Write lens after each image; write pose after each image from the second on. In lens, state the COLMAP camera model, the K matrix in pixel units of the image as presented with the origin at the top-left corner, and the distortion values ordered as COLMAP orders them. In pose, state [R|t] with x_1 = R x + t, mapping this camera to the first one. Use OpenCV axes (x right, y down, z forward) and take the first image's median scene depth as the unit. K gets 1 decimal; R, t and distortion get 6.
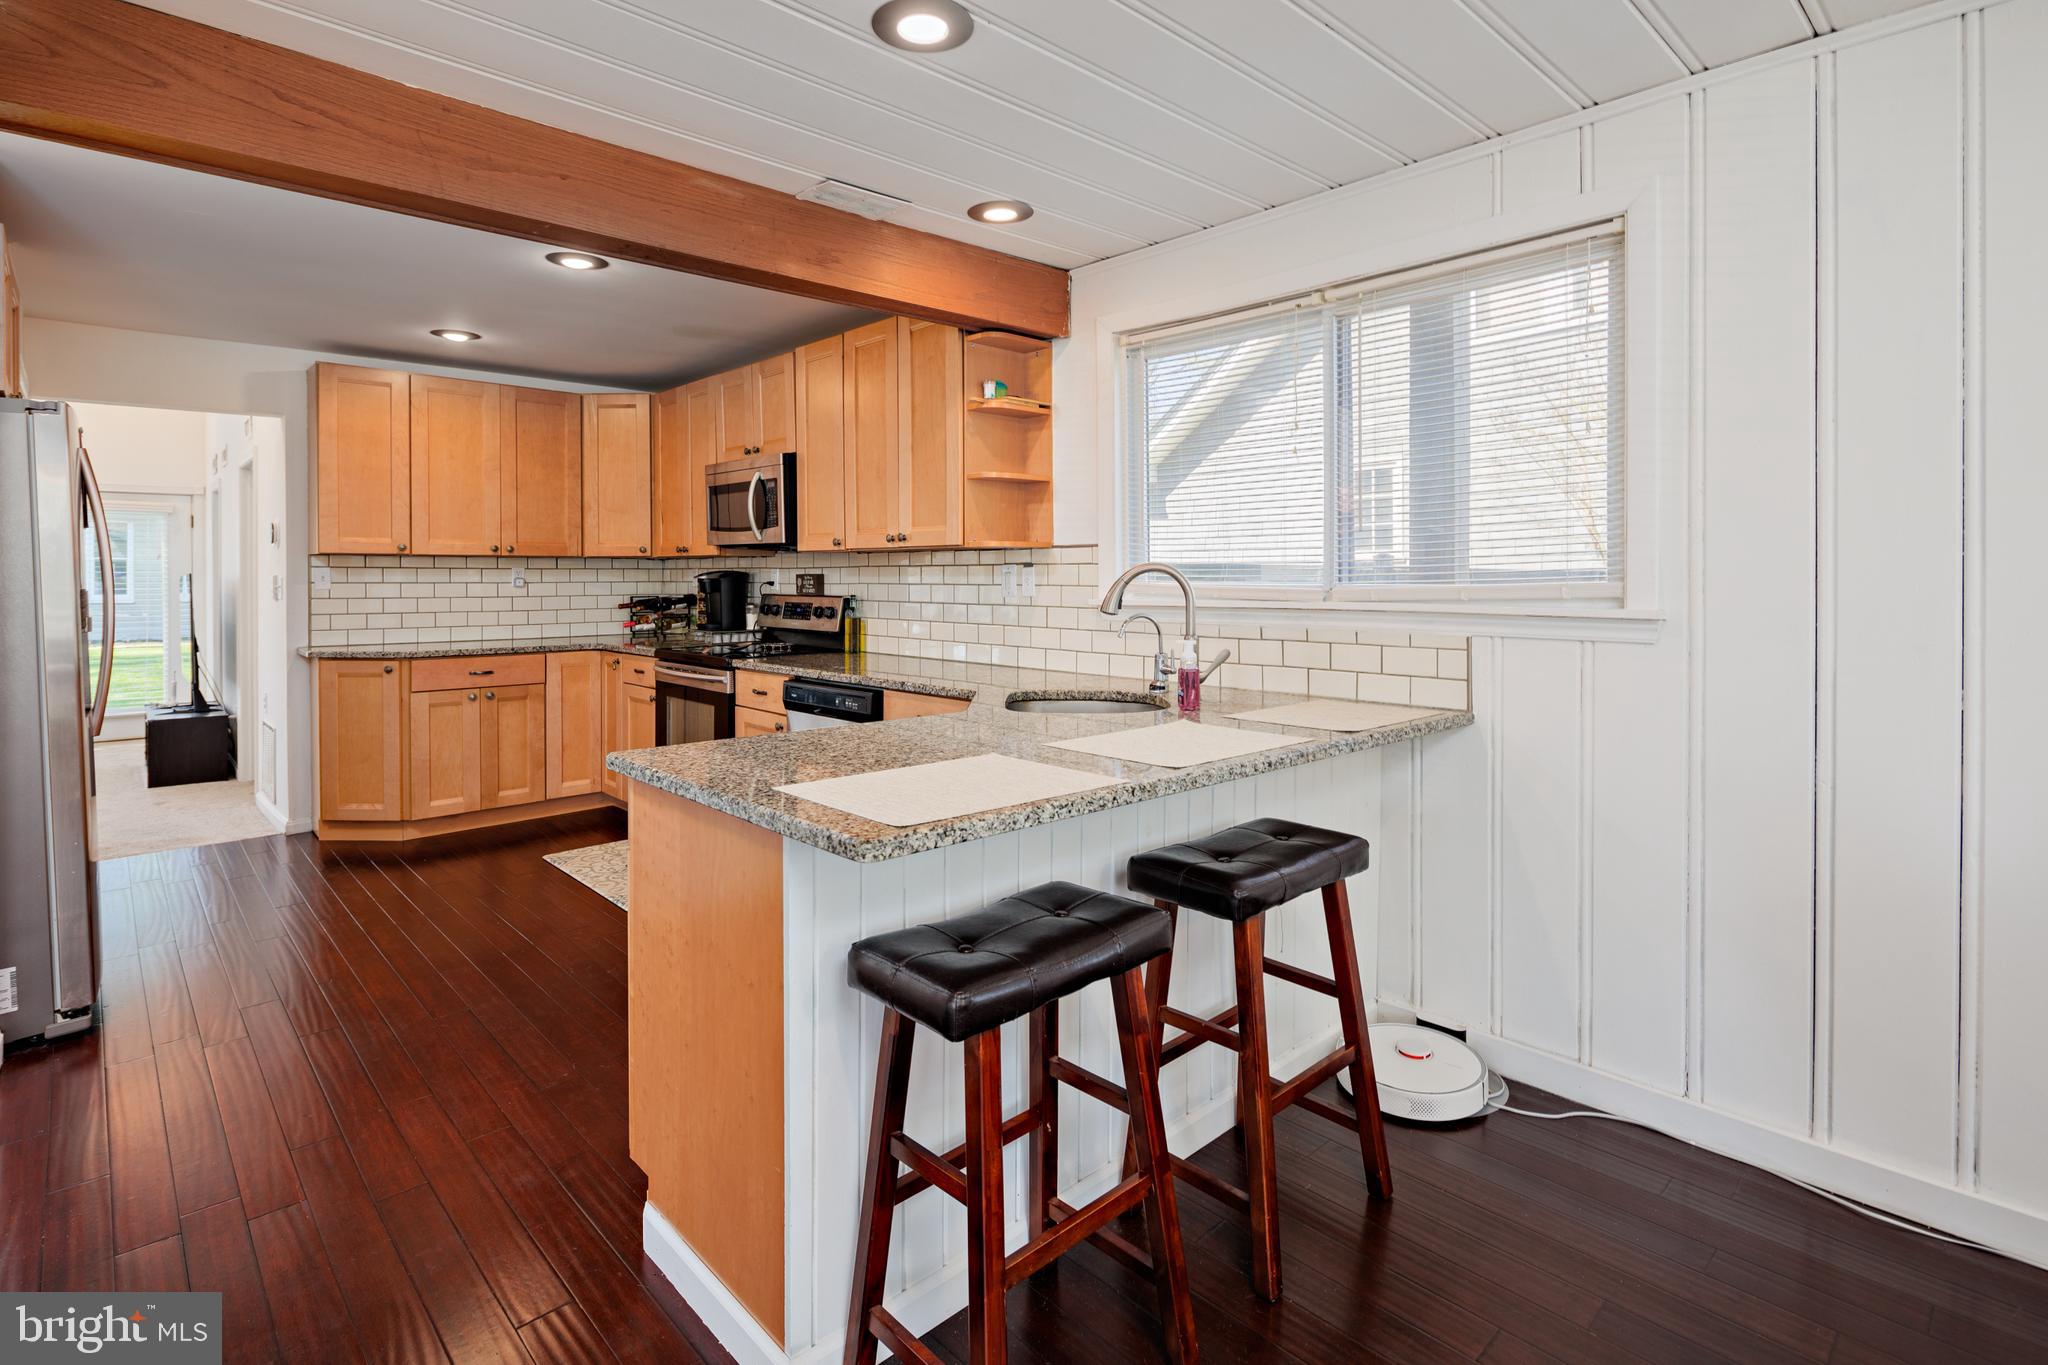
lens RADIAL K [[1015.2, 0, 1033.7], [0, 1015.2, 591.5], [0, 0, 1]] dist [0.001607, -0.000632]
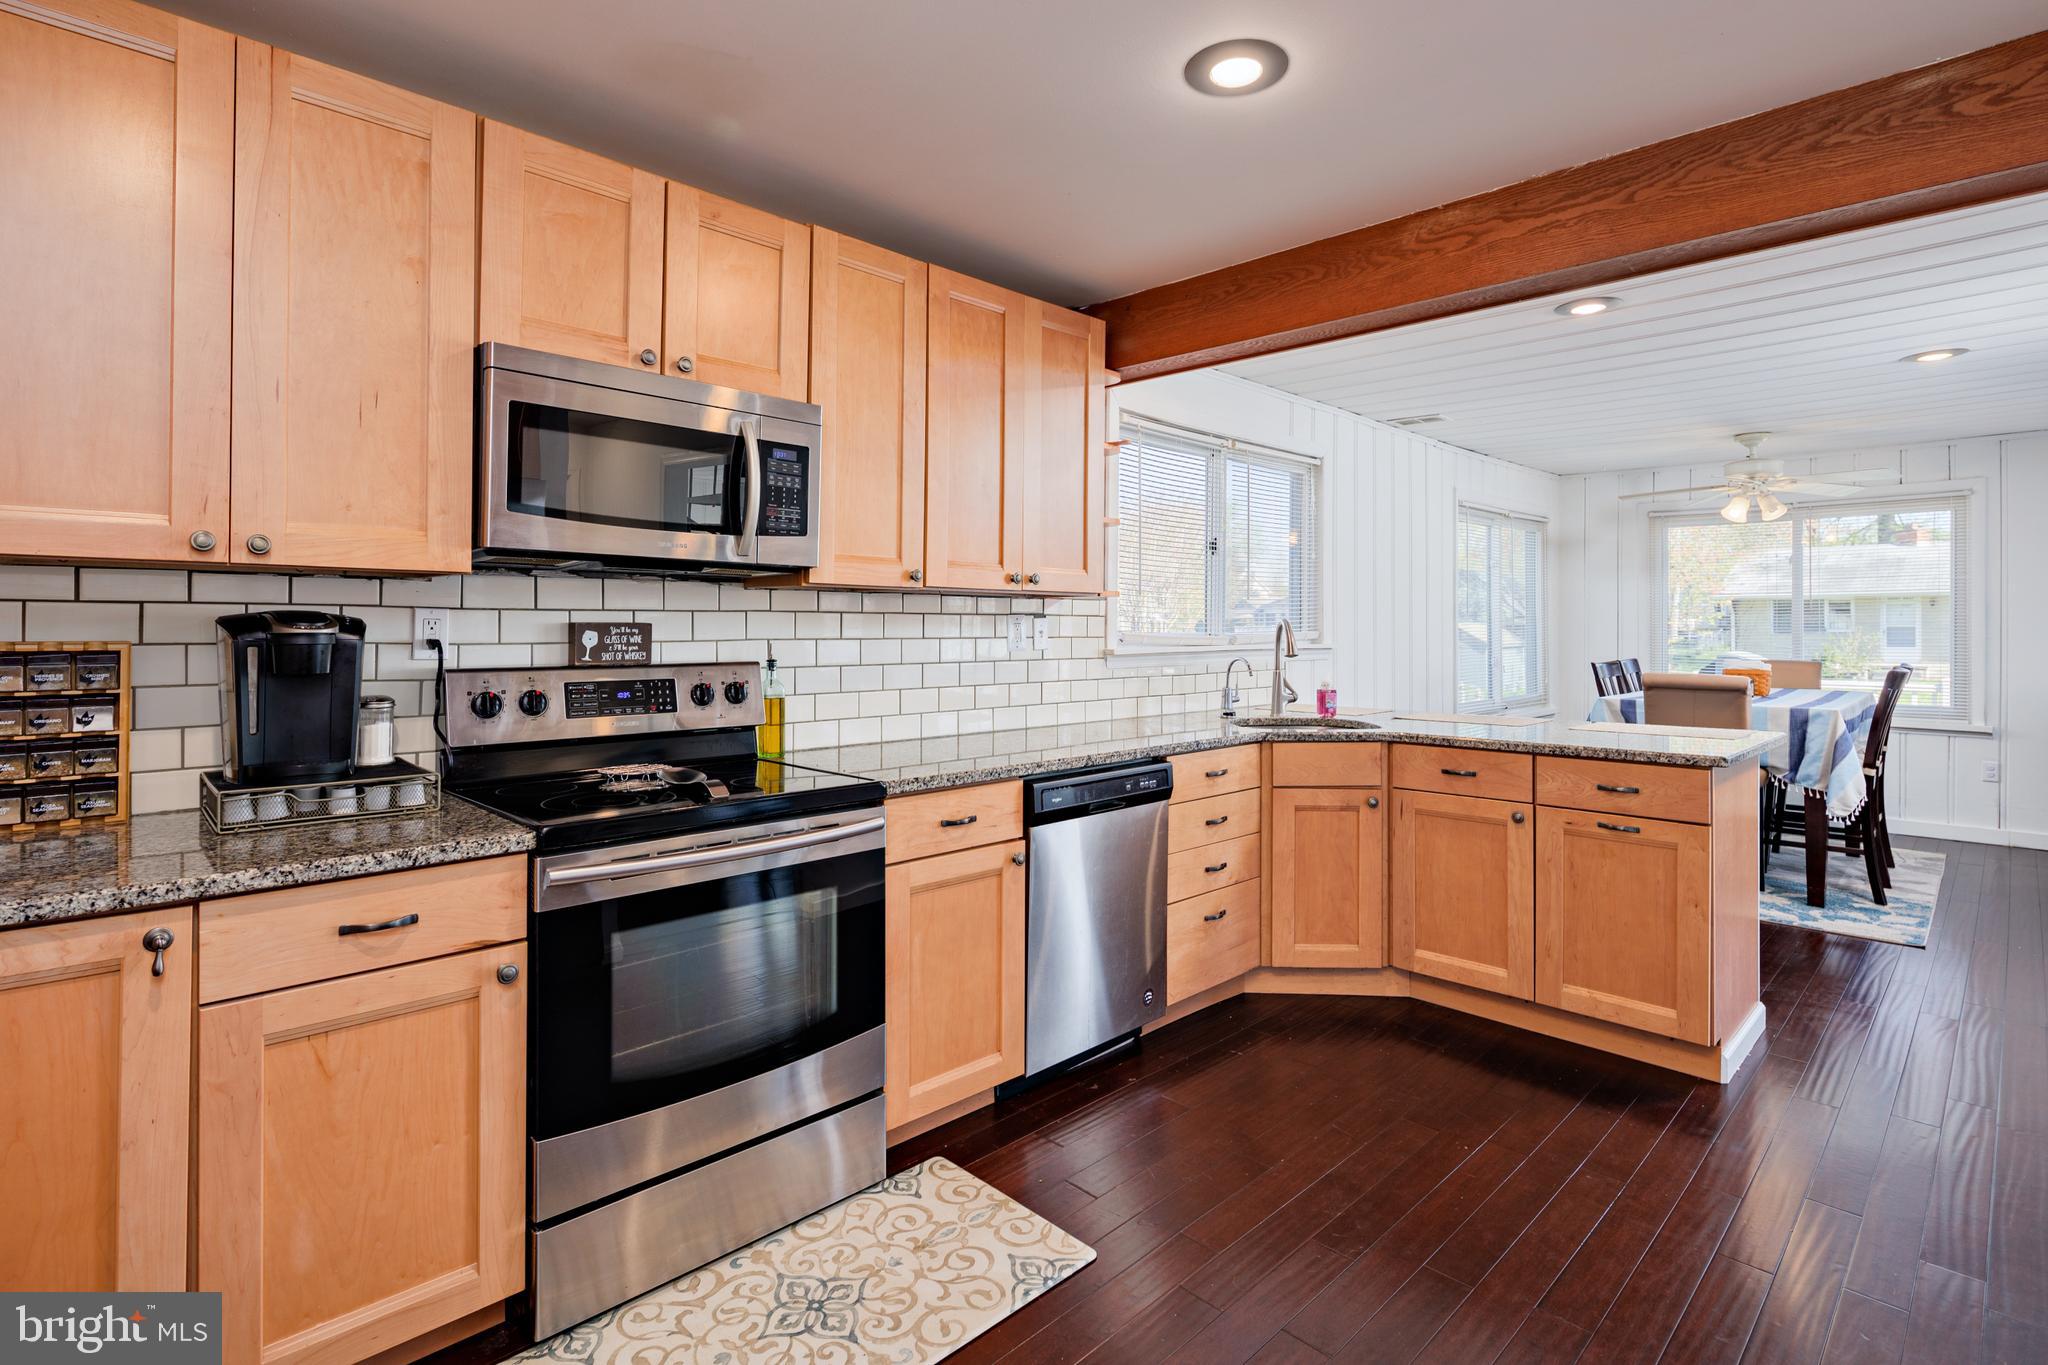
lens RADIAL K [[986.5, 0, 1028.1], [0, 986.5, 629.8], [0, 0, 1]] dist [-0.000665, -0.000506]
pose [[-0.026864, -0.001235, 0.999638, -0.708728], [0.014314, 0.999896, 0.001619, -0.011680], [-0.999537, 0.014352, -0.026843, 0.809279]]
